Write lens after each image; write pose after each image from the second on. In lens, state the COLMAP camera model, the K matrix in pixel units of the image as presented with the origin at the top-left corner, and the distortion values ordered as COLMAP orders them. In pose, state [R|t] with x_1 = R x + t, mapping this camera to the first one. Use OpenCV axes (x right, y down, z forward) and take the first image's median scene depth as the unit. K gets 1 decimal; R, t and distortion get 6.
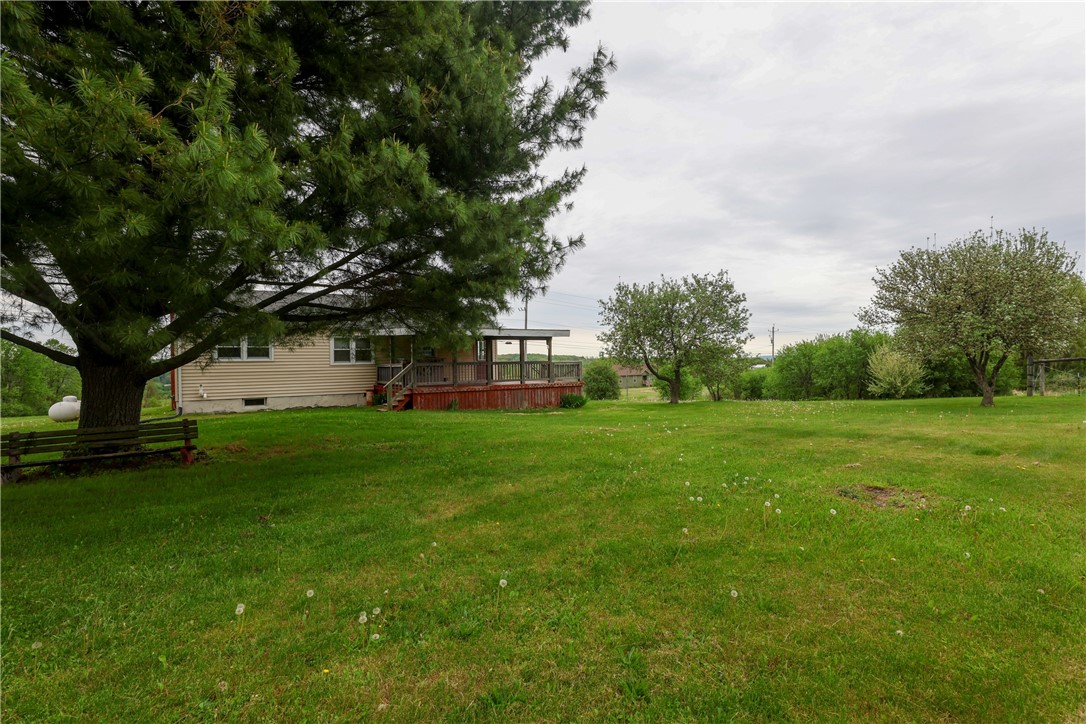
lens RADIAL K [[505.3, 0, 547.6], [0, 505.3, 362.0], [0, 0, 1]] dist [-0.000087, -0.000133]
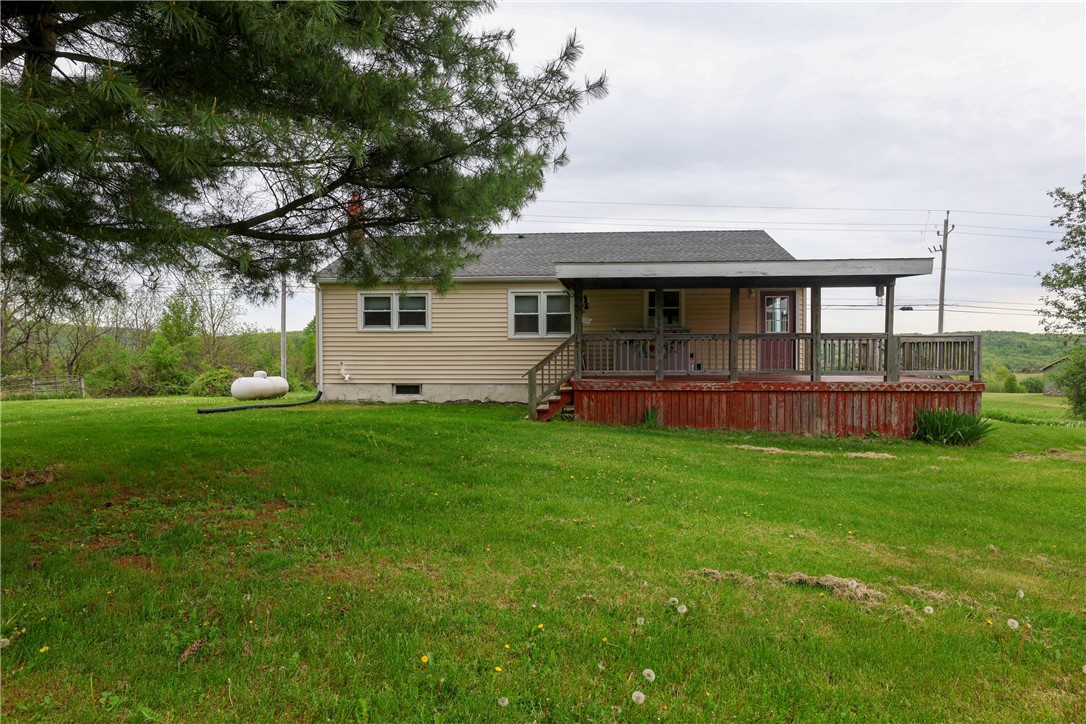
lens RADIAL K [[656.9, 0, 551.0], [0, 656.9, 367.7], [0, 0, 1]] dist [0.009547, 0.000608]
pose [[0.806904, 0.034704, -0.589662, 0.112941], [-0.011933, 0.999027, 0.042468, 0.007670], [0.590562, -0.027231, 0.806533, 0.369020]]
